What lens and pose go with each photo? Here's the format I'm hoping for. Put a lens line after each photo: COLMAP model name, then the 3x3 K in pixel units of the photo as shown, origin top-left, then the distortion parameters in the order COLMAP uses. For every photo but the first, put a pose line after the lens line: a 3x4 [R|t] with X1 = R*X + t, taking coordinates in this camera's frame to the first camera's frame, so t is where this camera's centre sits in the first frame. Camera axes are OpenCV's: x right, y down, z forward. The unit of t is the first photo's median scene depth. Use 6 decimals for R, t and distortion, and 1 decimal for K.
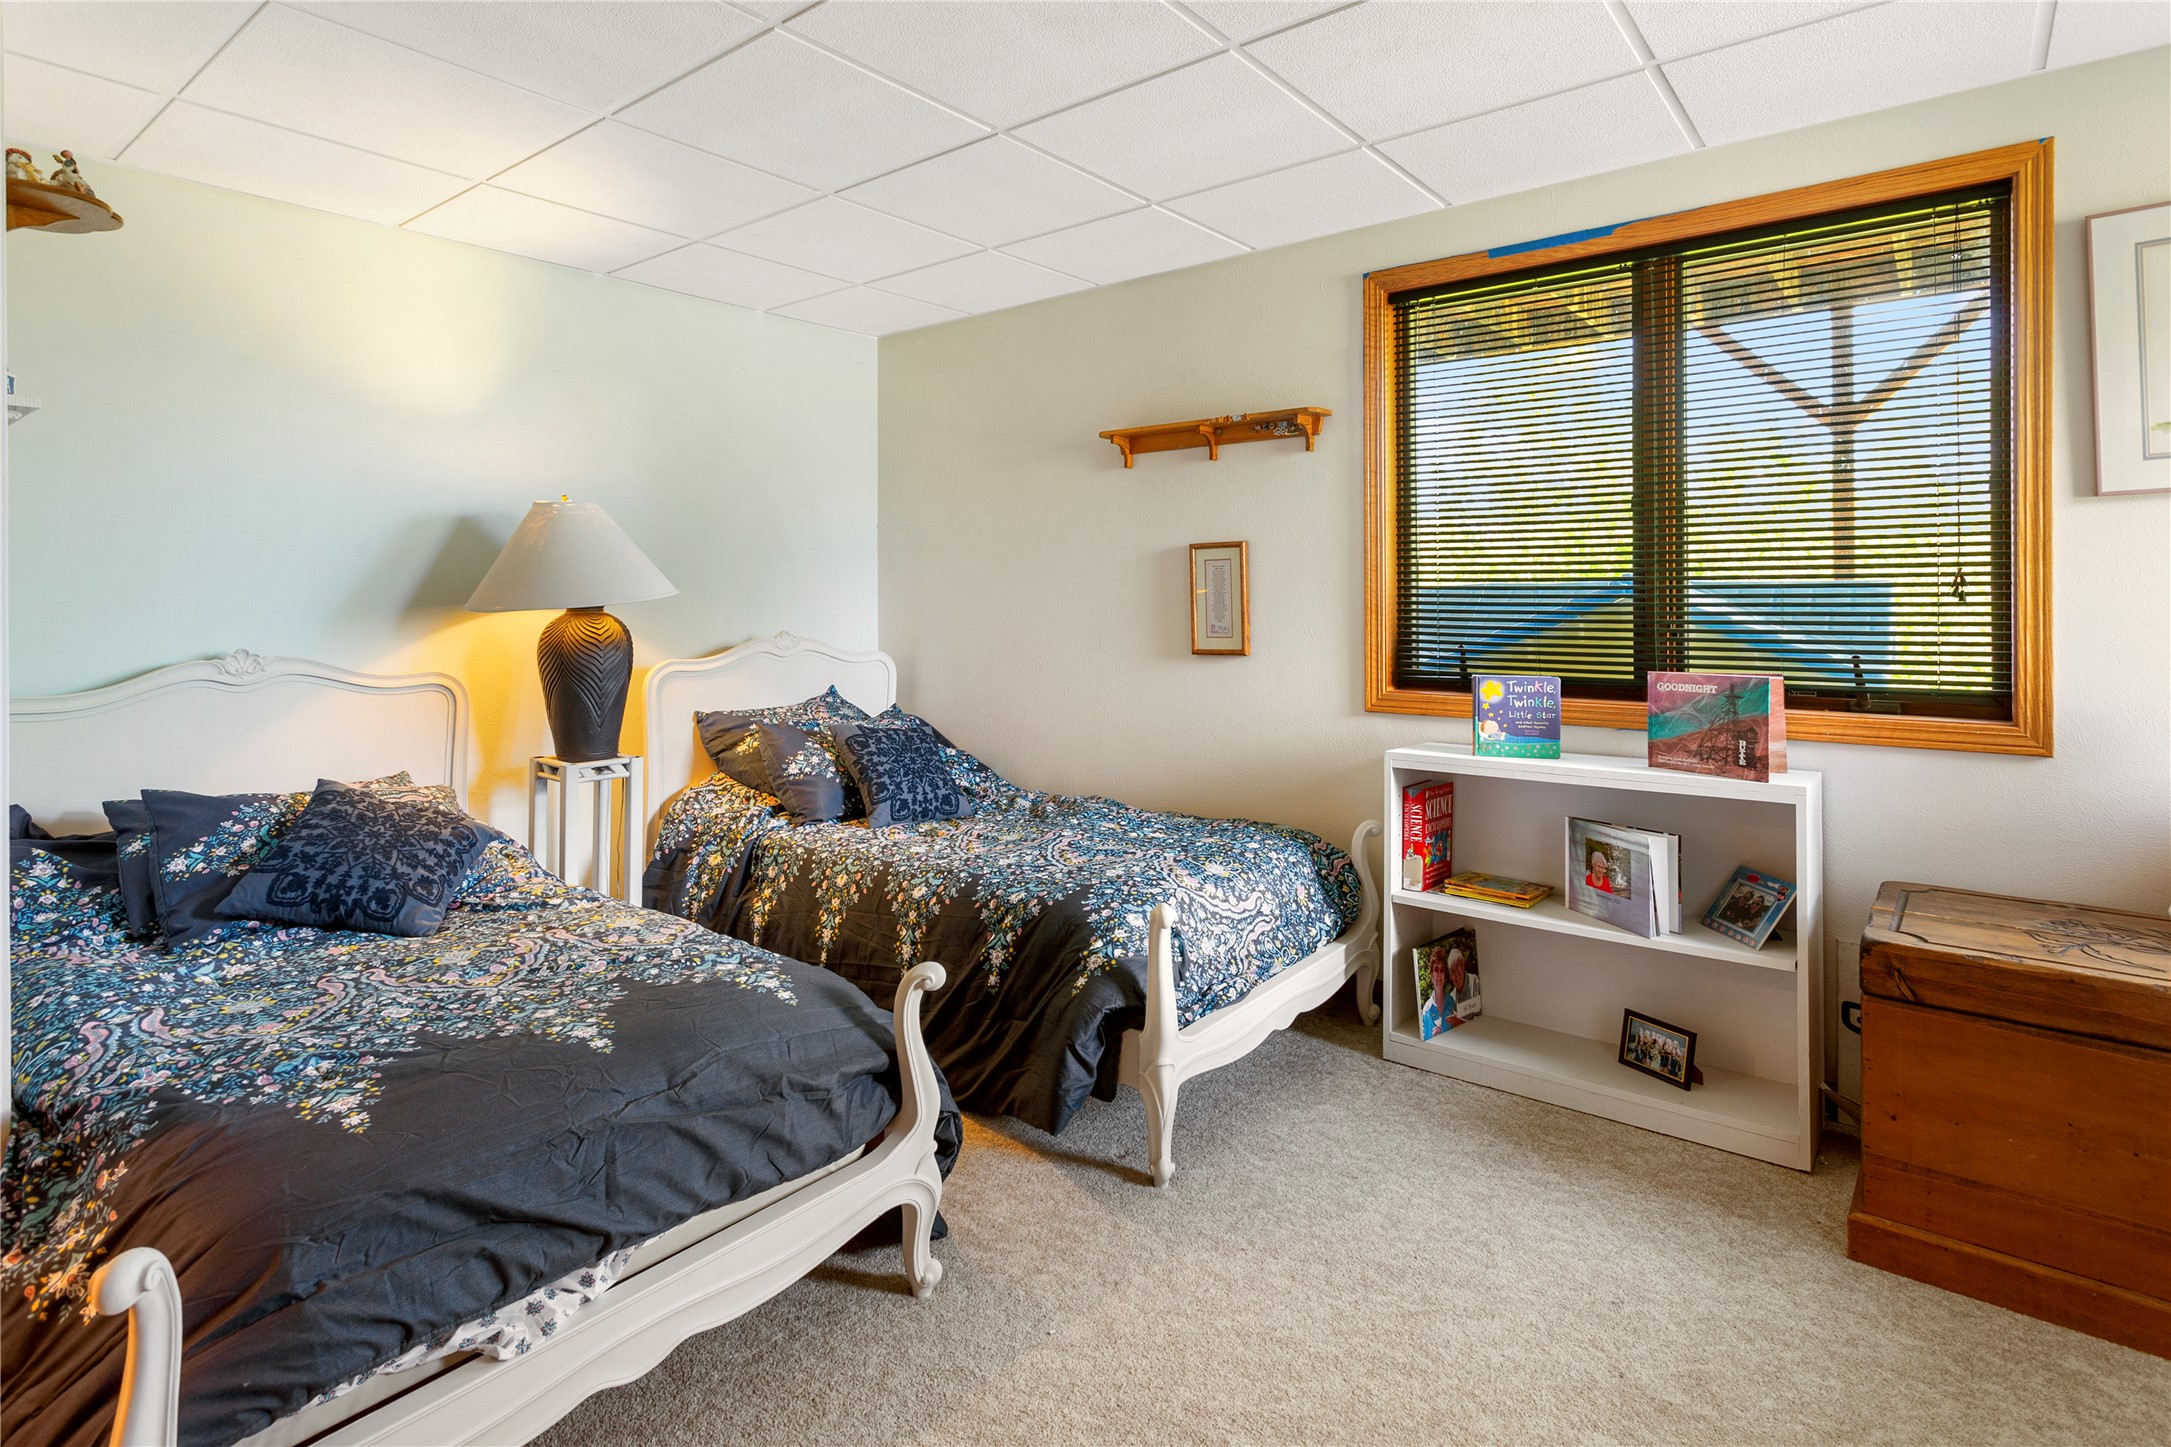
lens RADIAL K [[1096.8, 0, 1092.1], [0, 1096.8, 590.1], [0, 0, 1]] dist [0.001235, 0.000876]
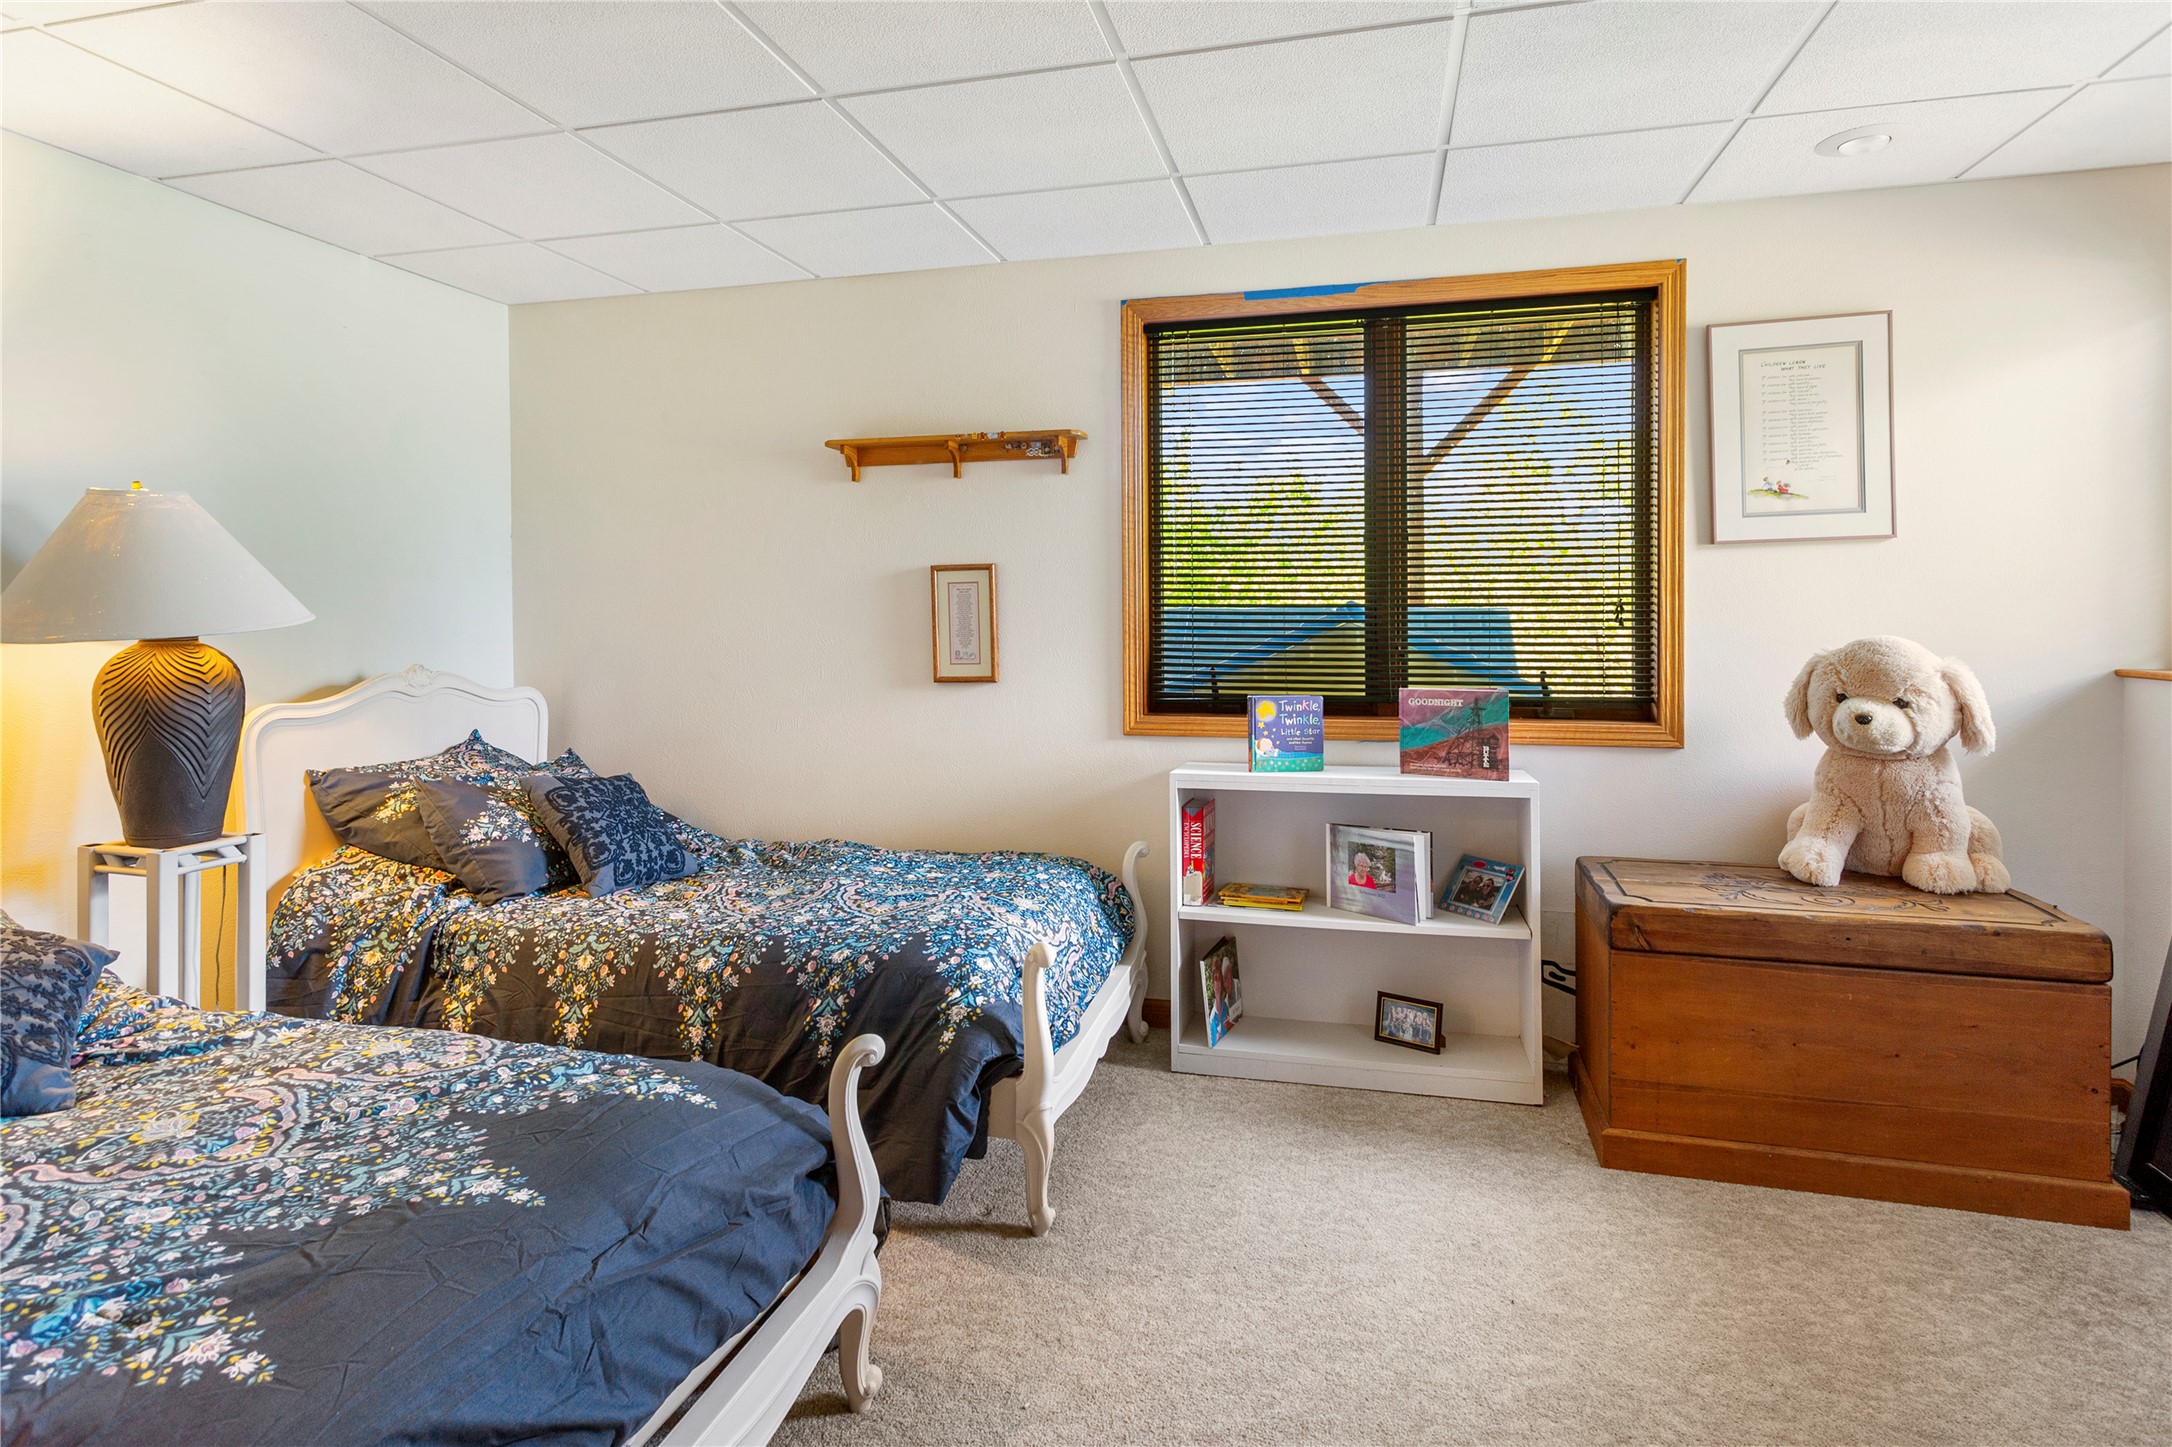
lens RADIAL K [[1146.3, 0, 1082.4], [0, 1146.3, 627.5], [0, 0, 1]] dist [0.001612, 0.001149]
pose [[0.913990, -0.002183, 0.405731, -0.265901], [-0.003262, 0.999914, 0.012727, -0.002220], [-0.405723, -0.012956, 0.913904, 0.061999]]
